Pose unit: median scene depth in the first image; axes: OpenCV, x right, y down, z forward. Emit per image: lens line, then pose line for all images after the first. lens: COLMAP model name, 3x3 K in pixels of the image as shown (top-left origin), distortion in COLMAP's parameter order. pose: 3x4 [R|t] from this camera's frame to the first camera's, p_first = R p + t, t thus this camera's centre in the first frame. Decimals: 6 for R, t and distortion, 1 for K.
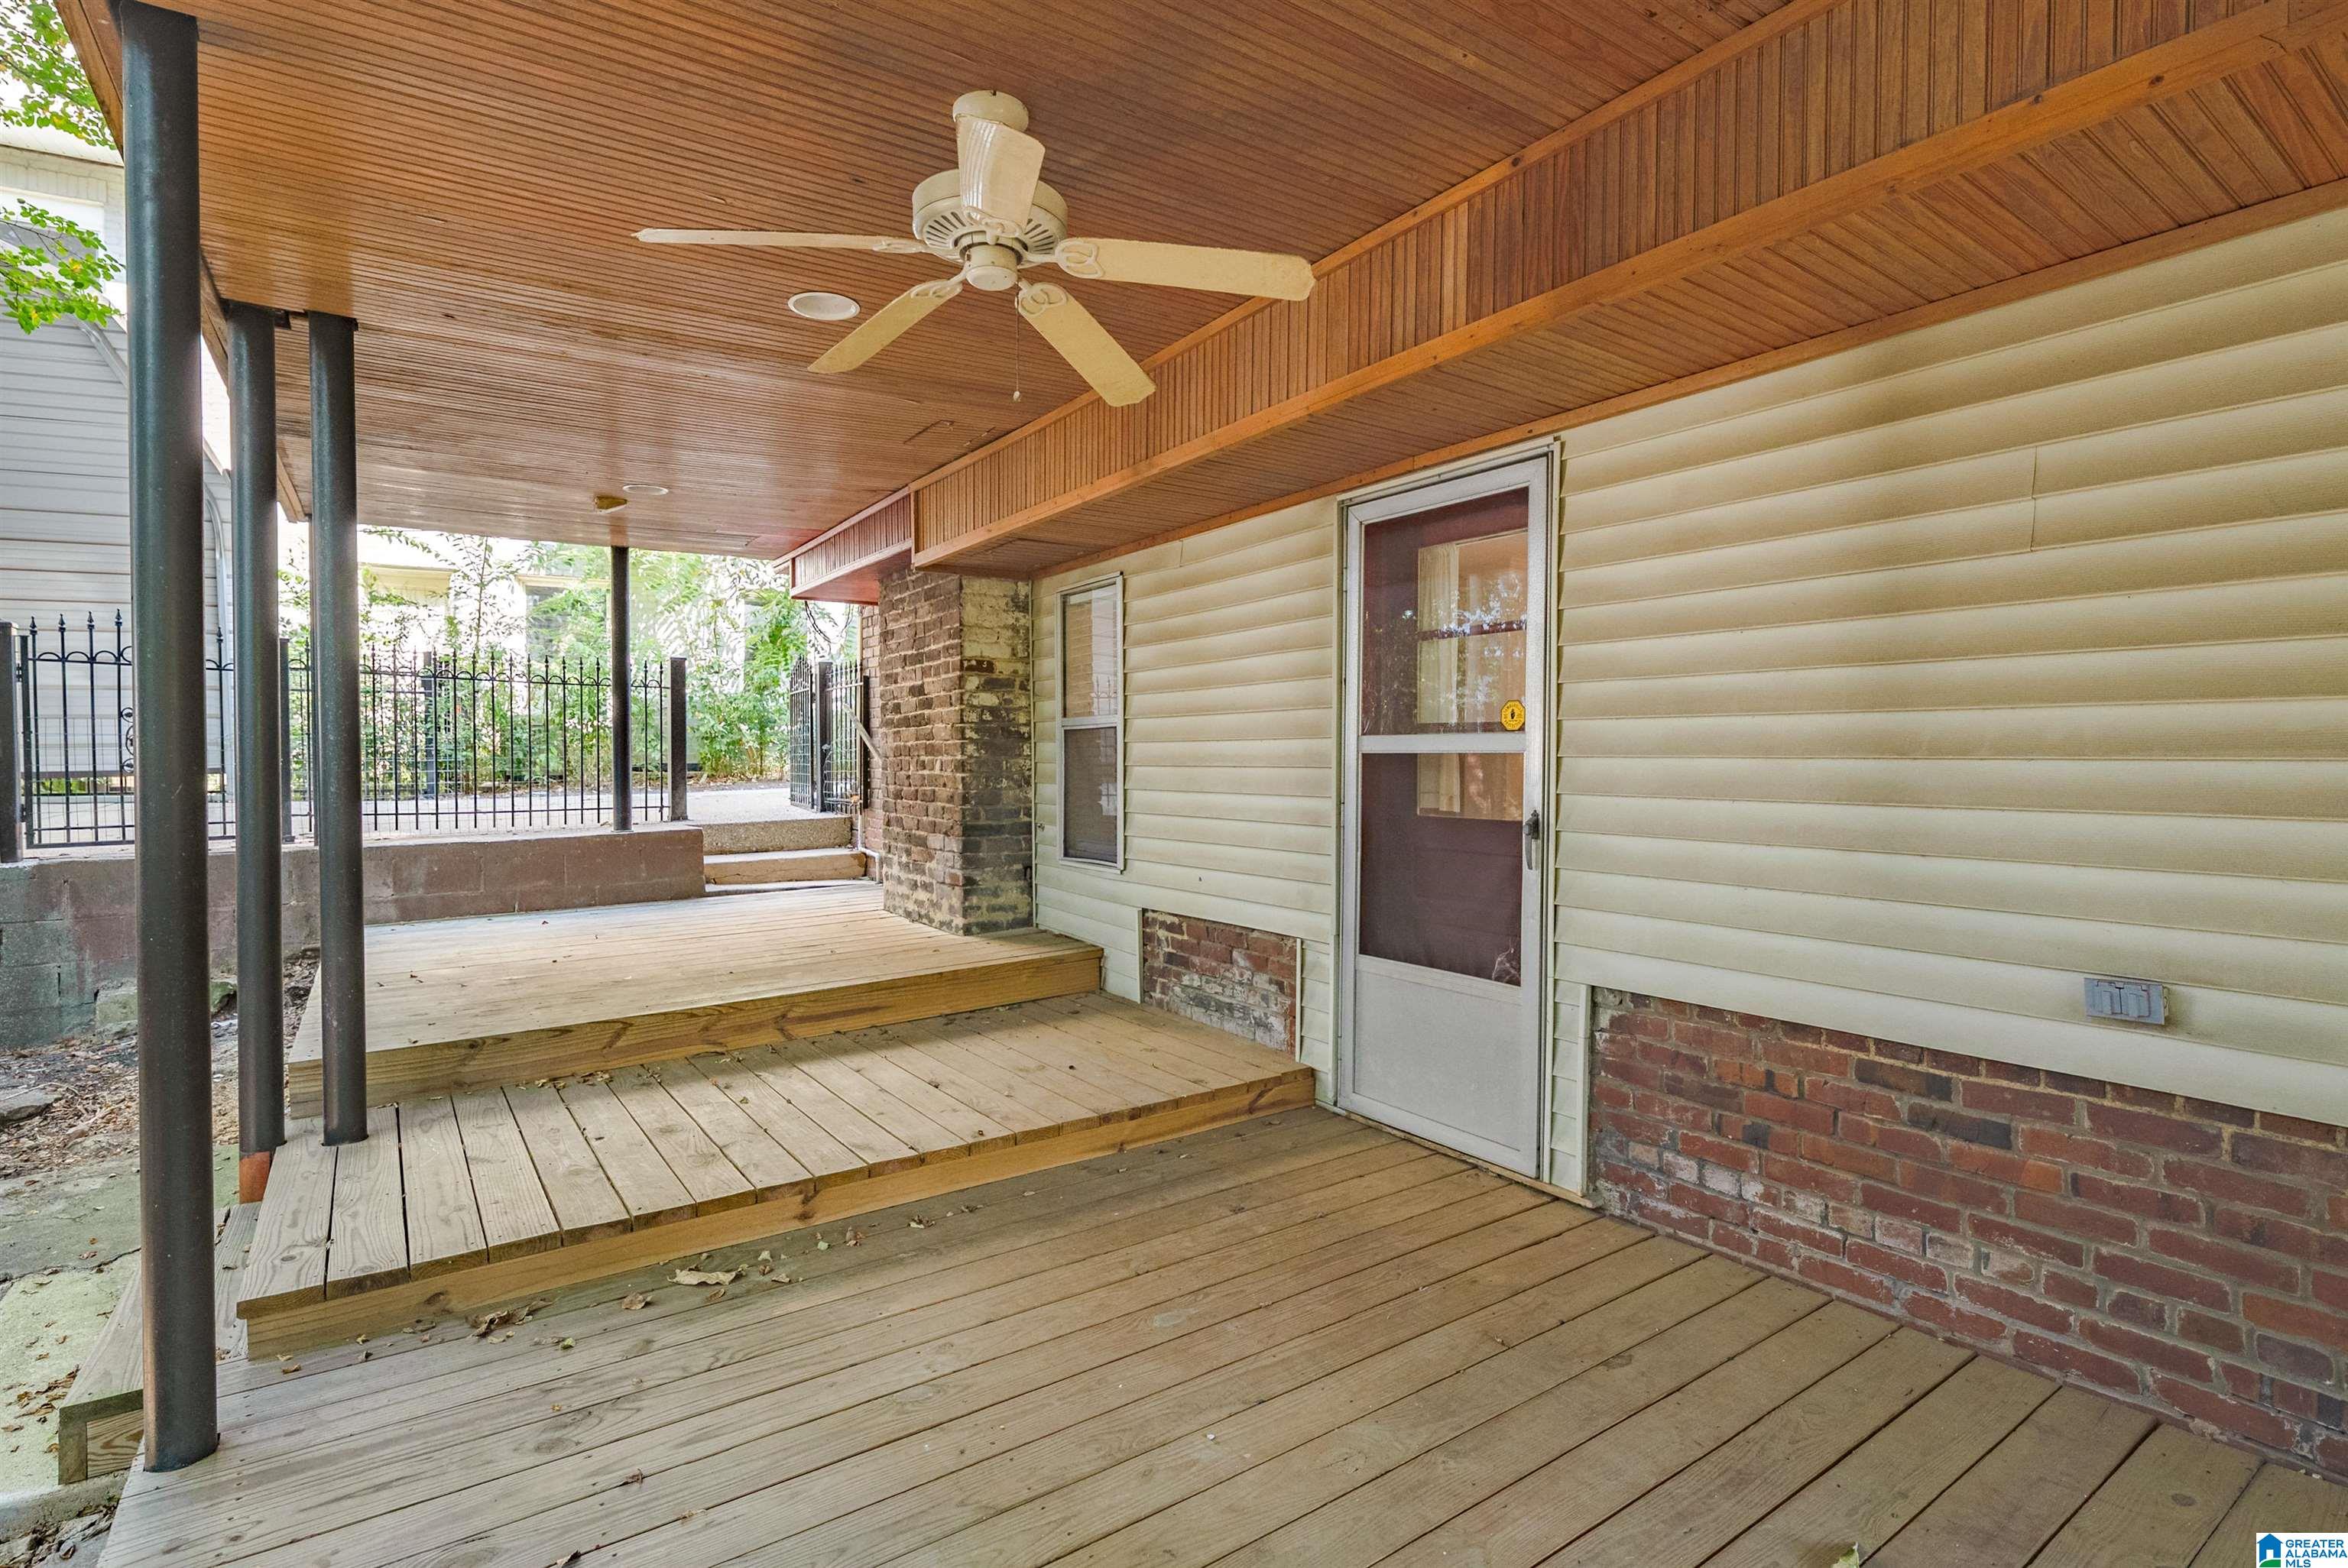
lens RADIAL K [[1136.8, 0, 1183.5], [0, 1136.8, 786.1], [0, 0, 1]] dist [0.004928, 0.000664]
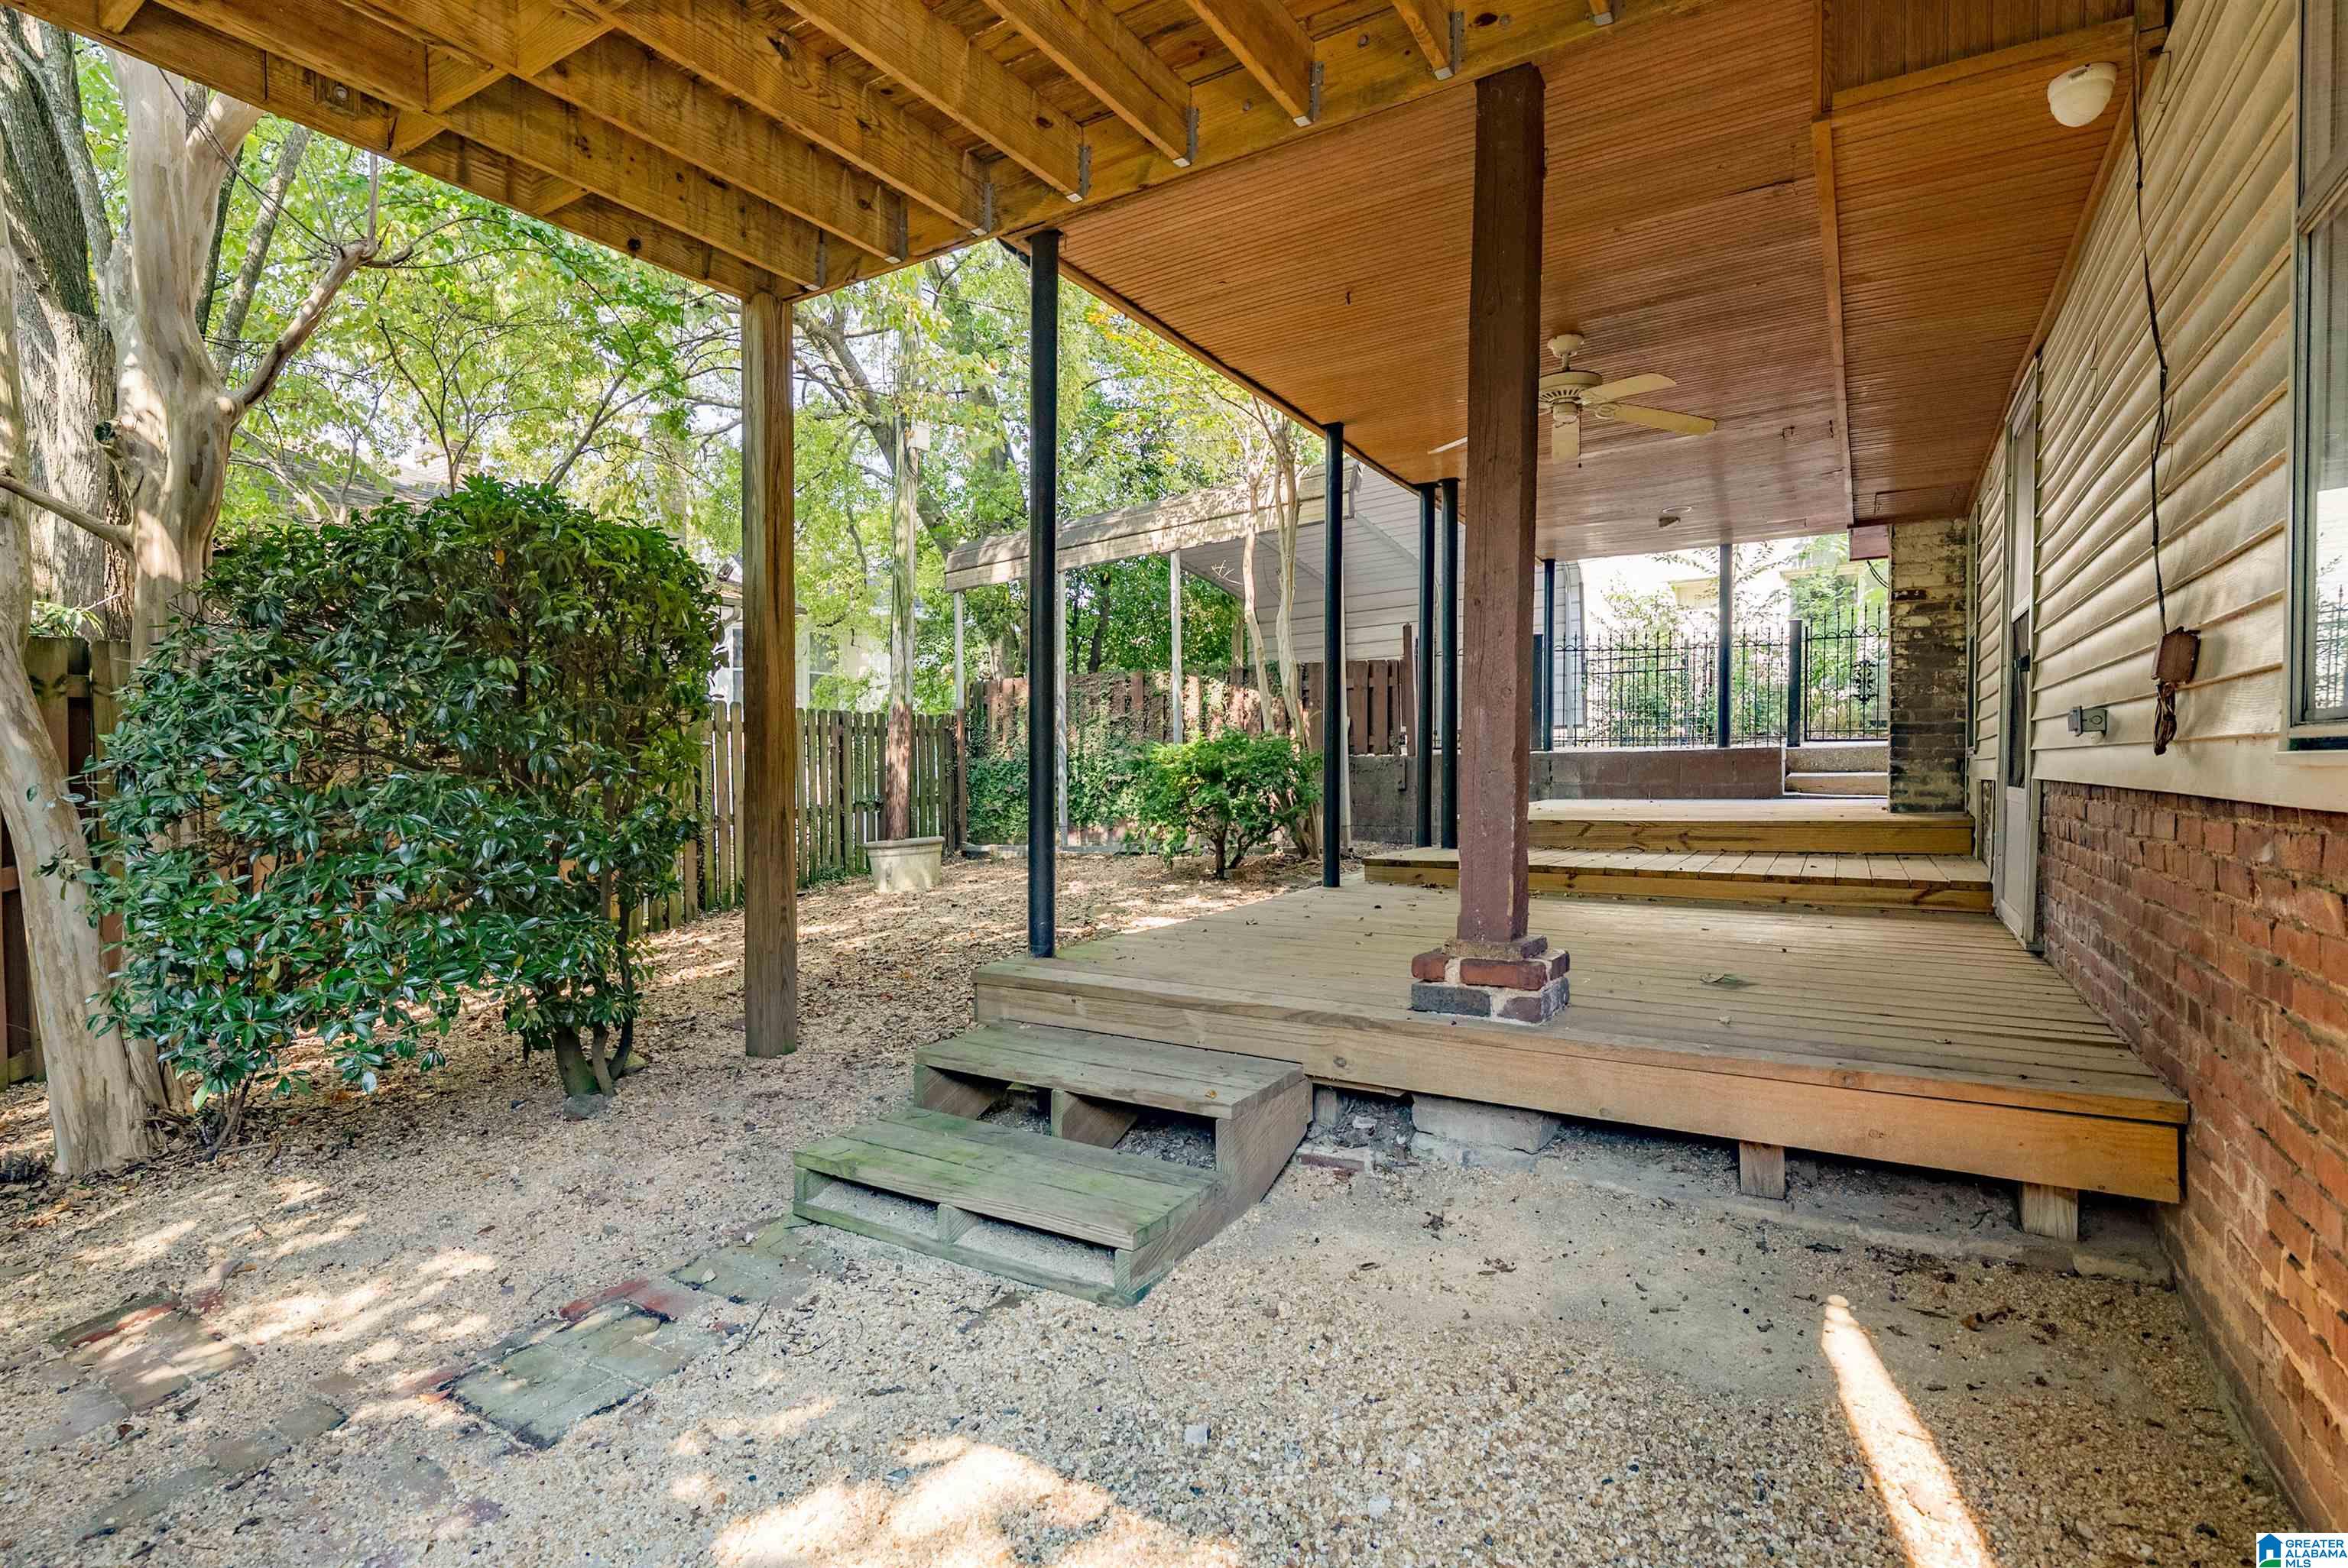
lens RADIAL K [[1136.8, 0, 1166.8], [0, 1136.8, 787.9], [0, 0, 1]] dist [0.004928, 0.000664]
pose [[0.397935, 0.019249, -0.917212, 0.631404], [-0.020540, 0.999716, 0.012069, 0.104211], [0.917184, 0.014036, 0.398218, -0.225938]]
